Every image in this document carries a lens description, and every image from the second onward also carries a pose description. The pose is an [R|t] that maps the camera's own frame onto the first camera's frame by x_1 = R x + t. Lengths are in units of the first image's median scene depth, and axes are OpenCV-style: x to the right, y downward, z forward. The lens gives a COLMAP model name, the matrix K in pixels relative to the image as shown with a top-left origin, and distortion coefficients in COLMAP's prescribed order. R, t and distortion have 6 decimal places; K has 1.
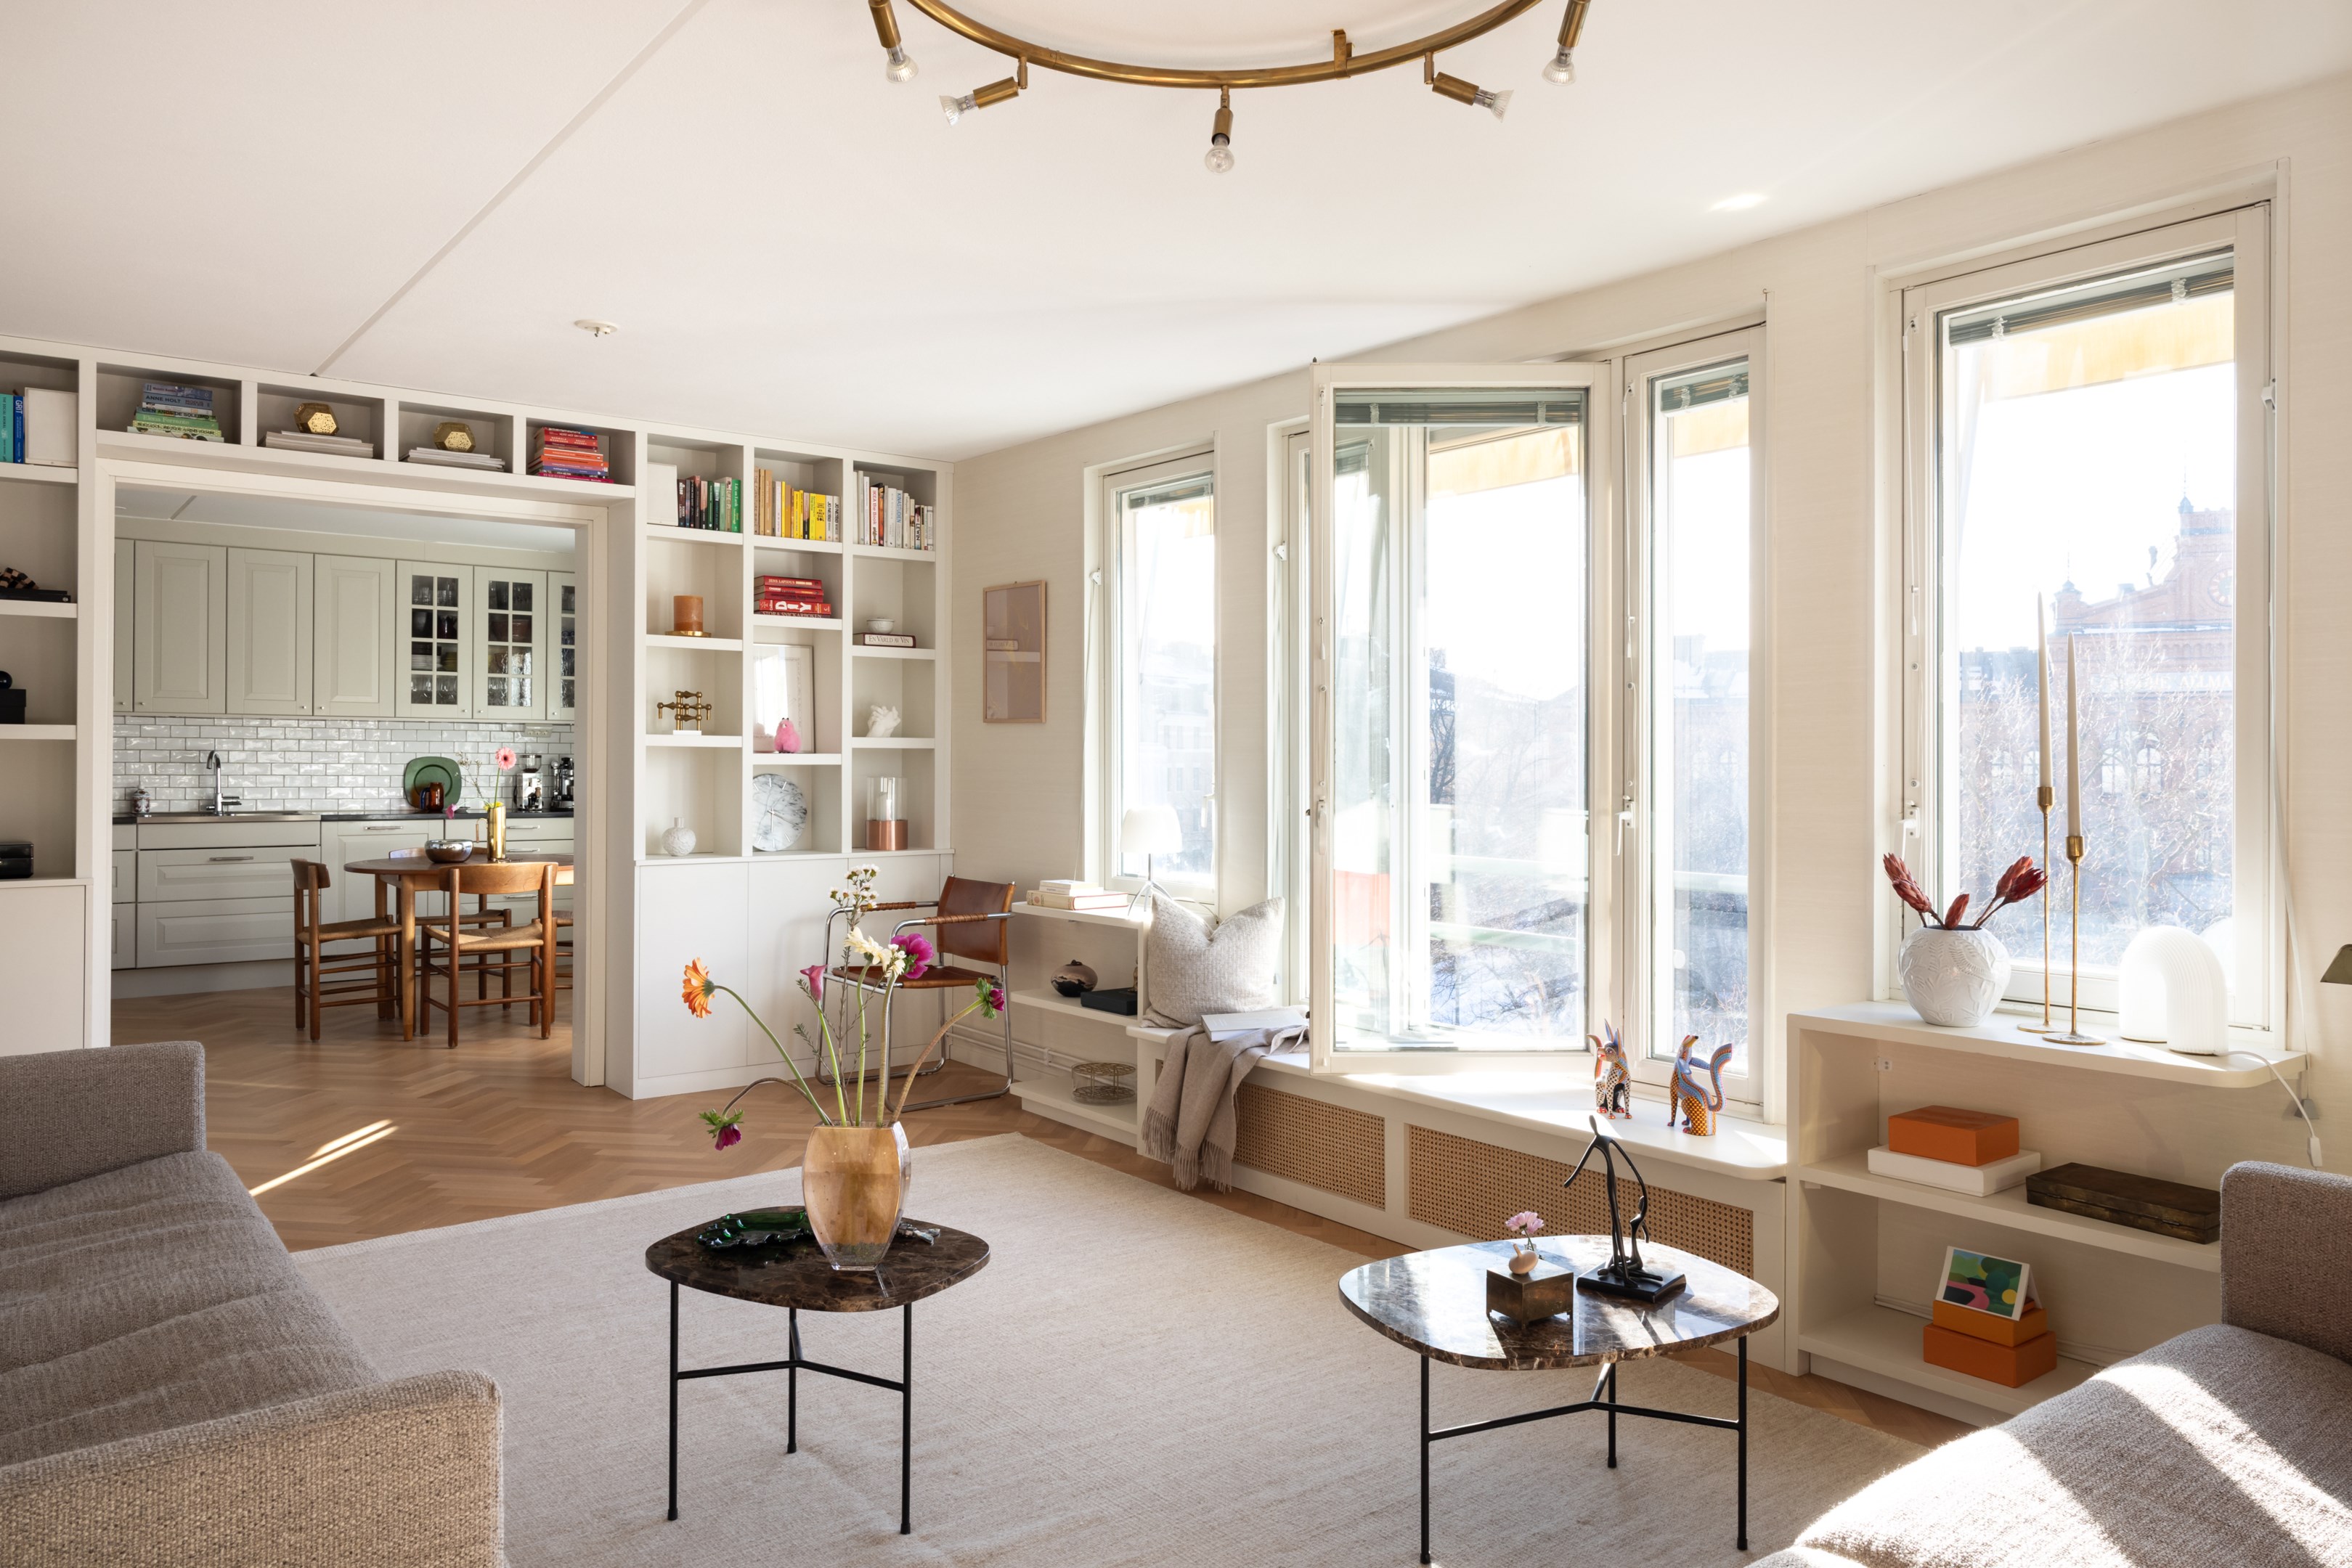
lens RADIAL K [[1565.6, 0, 1176.0], [0, 1565.6, 784.0], [0, 0, 1]] dist [-0.007026, -0.000629]
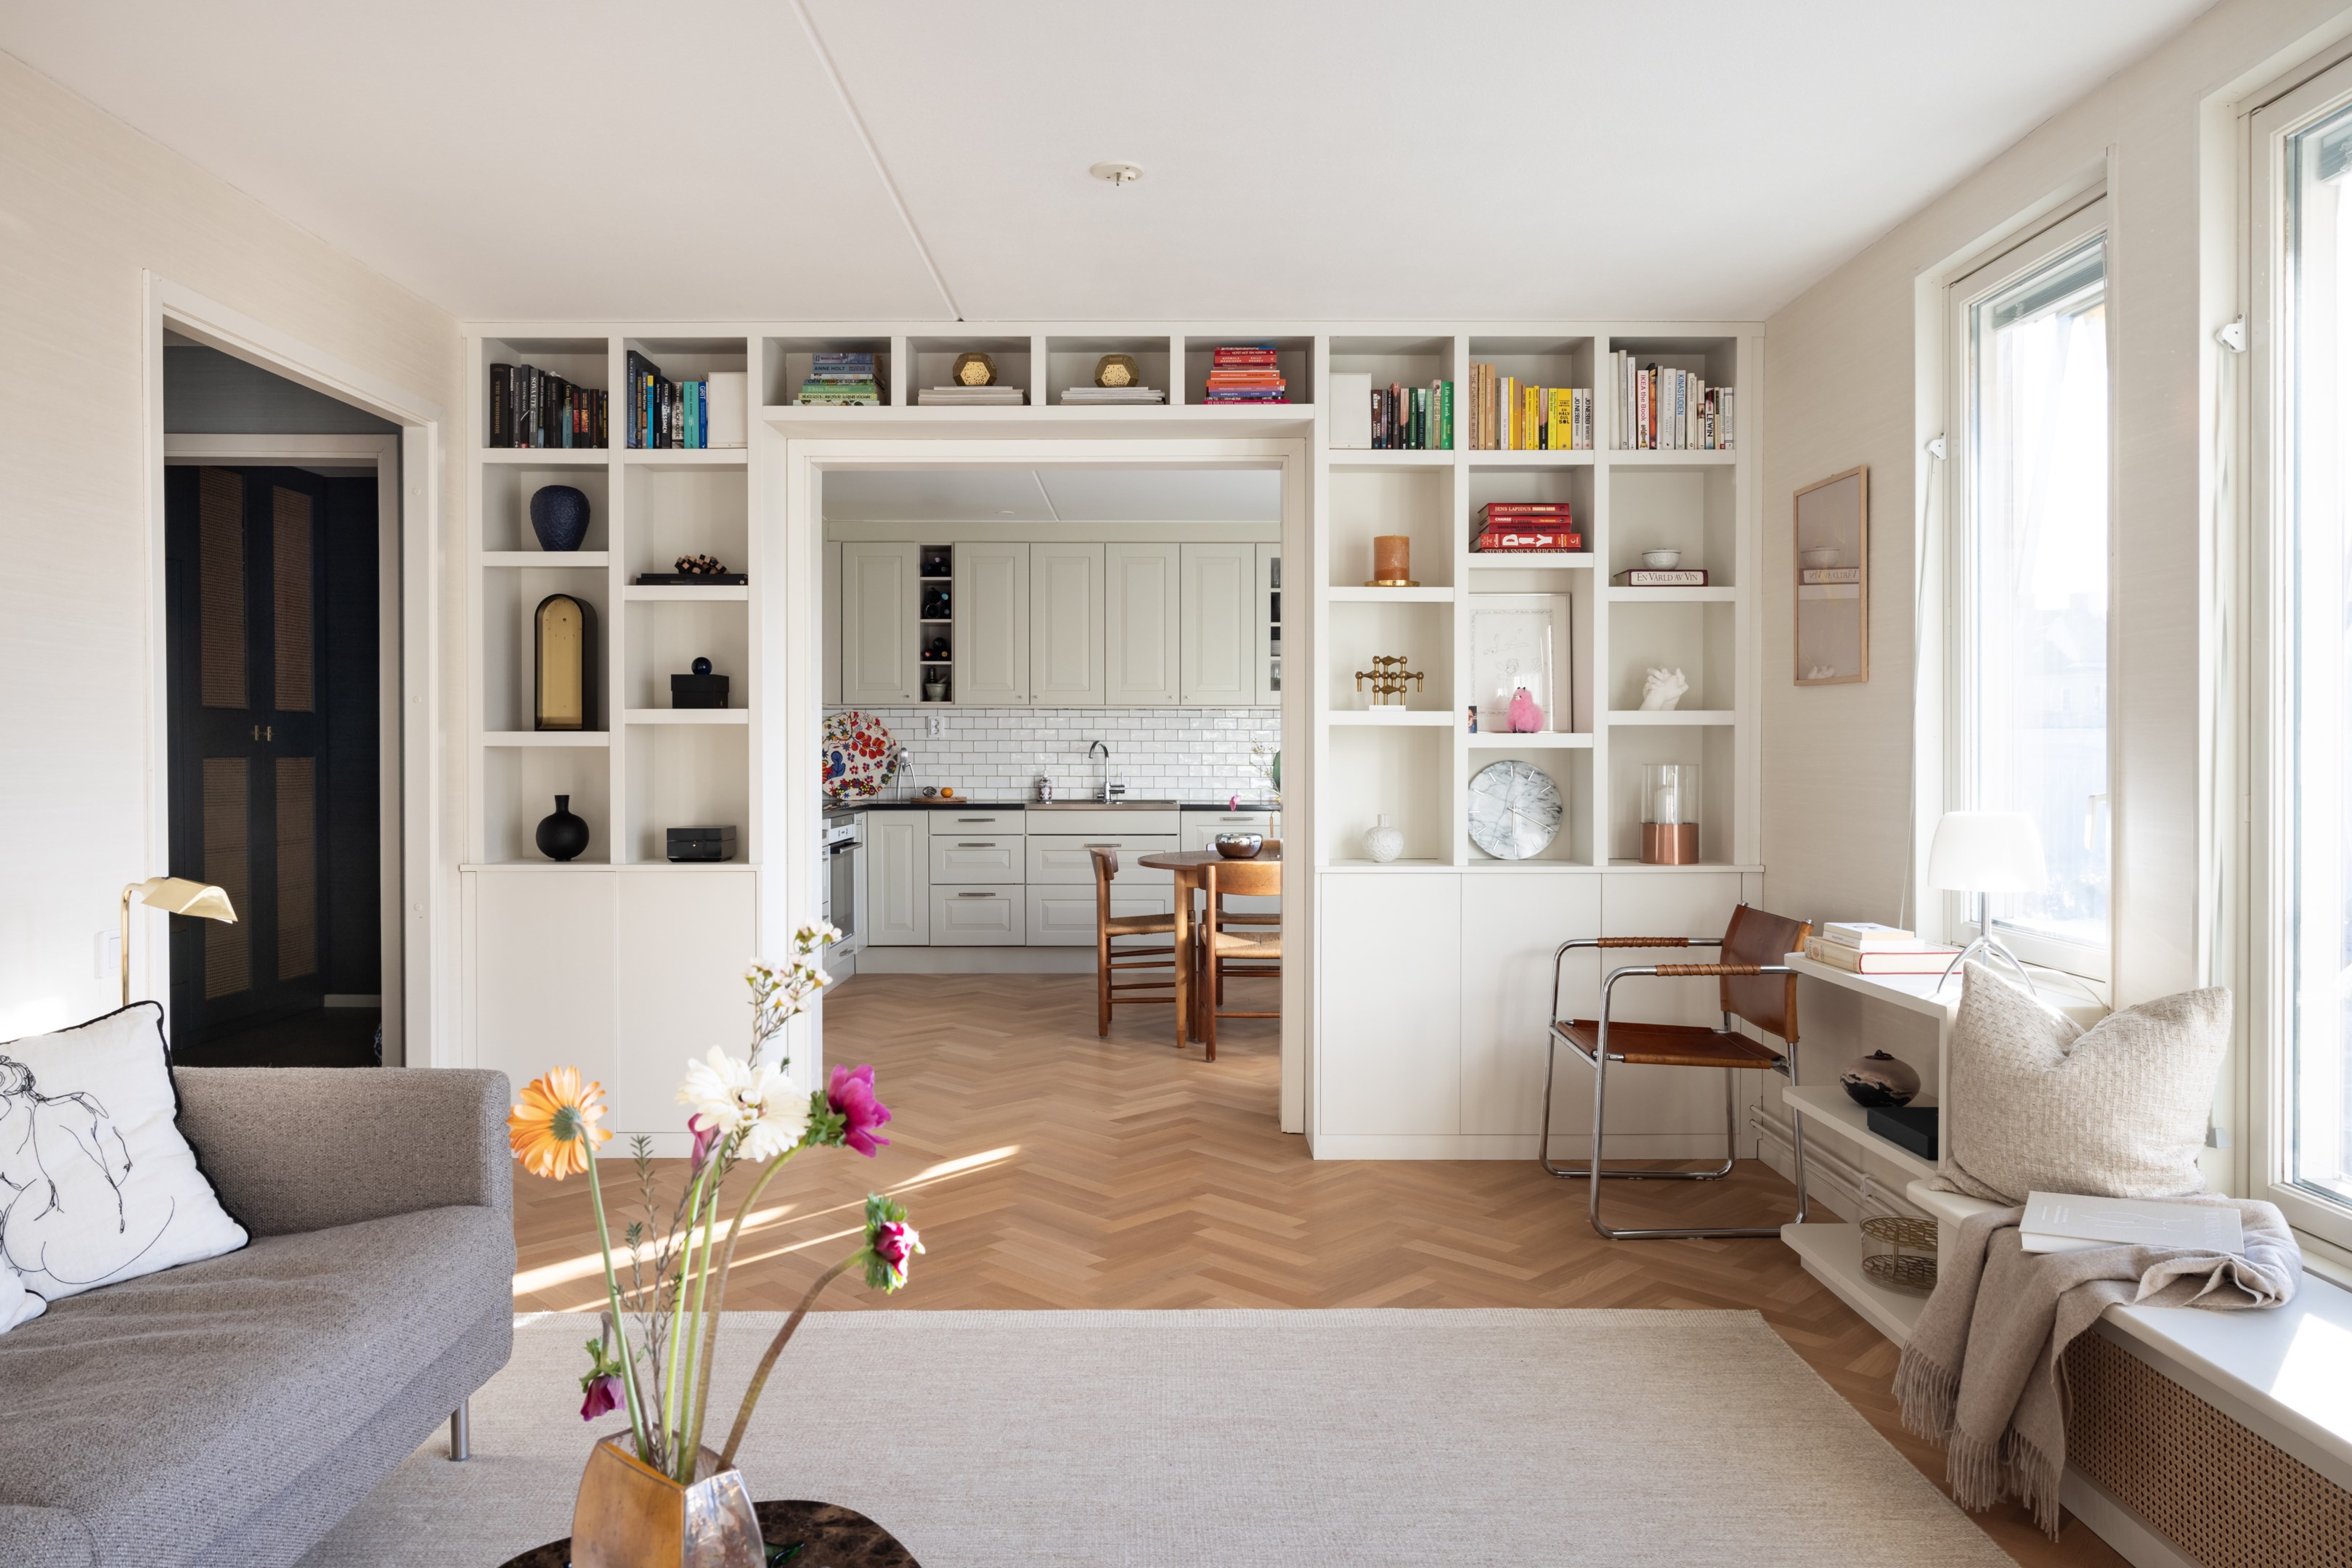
lens RADIAL K [[1565.6, 0, 1176.0], [0, 1565.6, 784.0], [0, 0, 1]] dist [-0.007026, -0.000629]
pose [[0.789123, 0.007925, -0.614185, 0.089554], [-0.006157, 0.999969, 0.004992, 0.002472], [0.614205, -0.000158, 0.789147, 0.294542]]
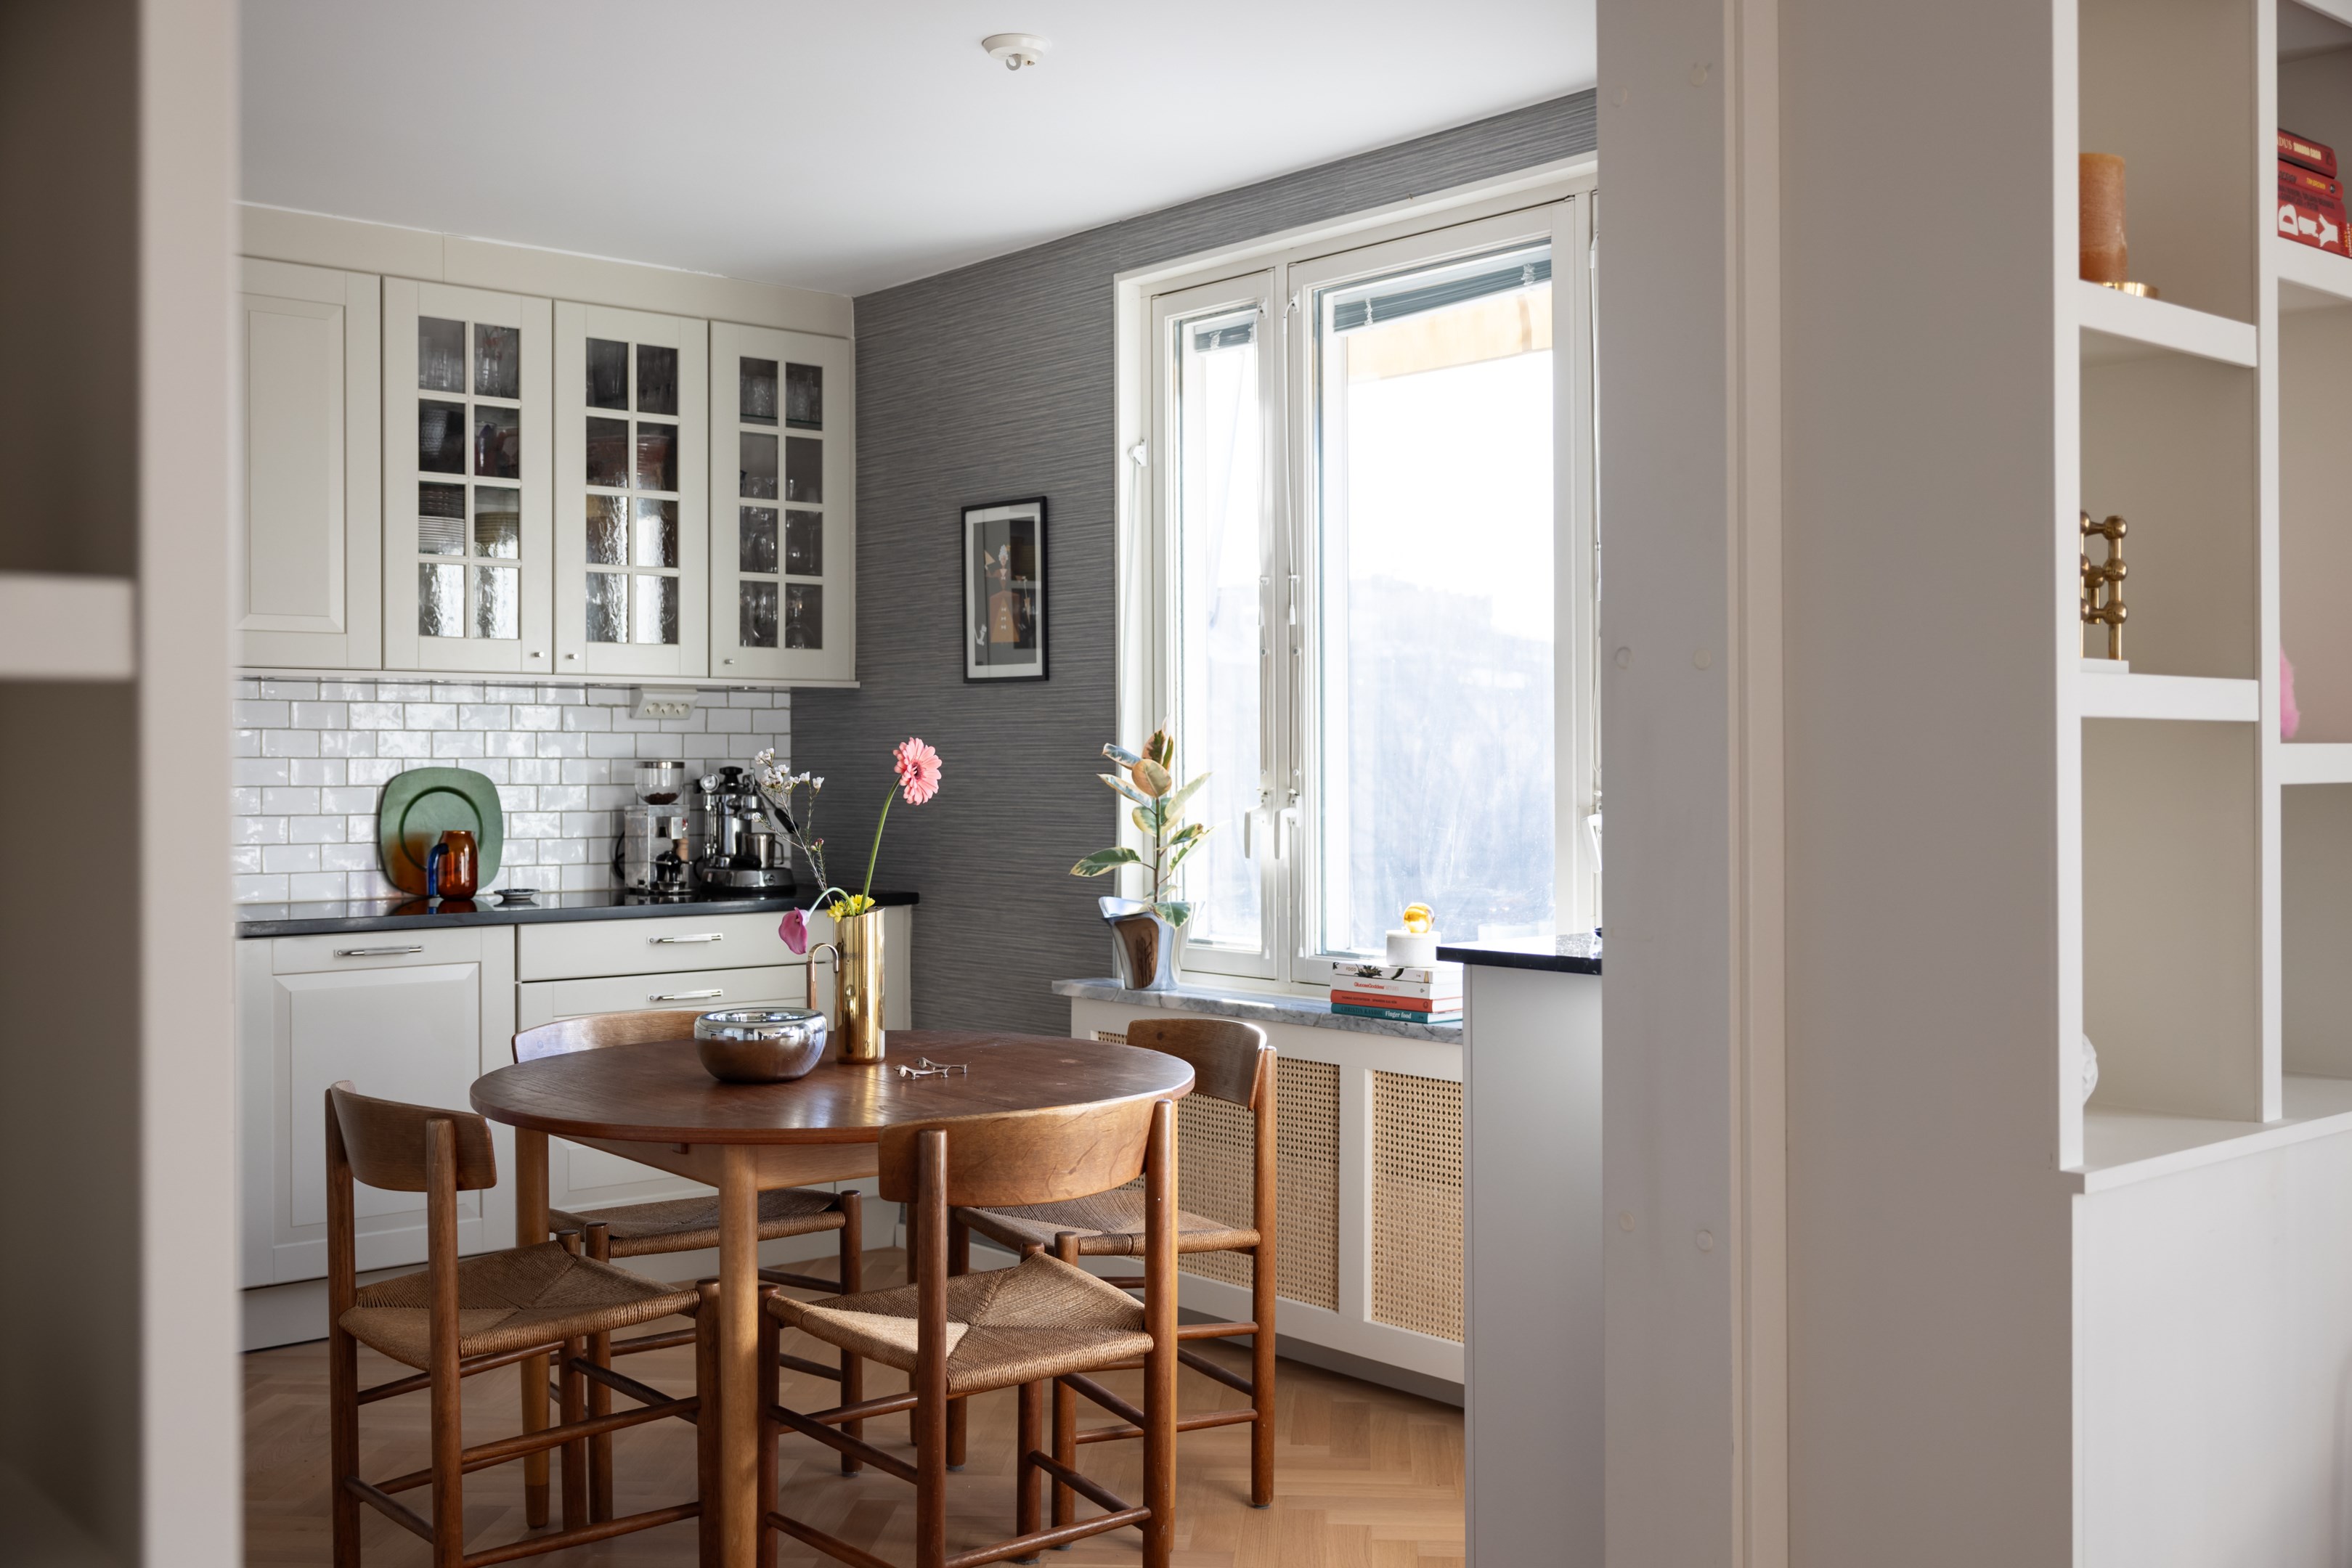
lens RADIAL K [[2337.2, 0, 1176.0], [0, 2337.2, 784.0], [0, 0, 1]] dist [0.002297, 0.003588]
pose [[0.999319, -0.011447, 0.035074, -0.470013], [0.011634, 0.999919, -0.005124, -0.012486], [-0.035012, 0.005529, 0.999372, 0.586060]]
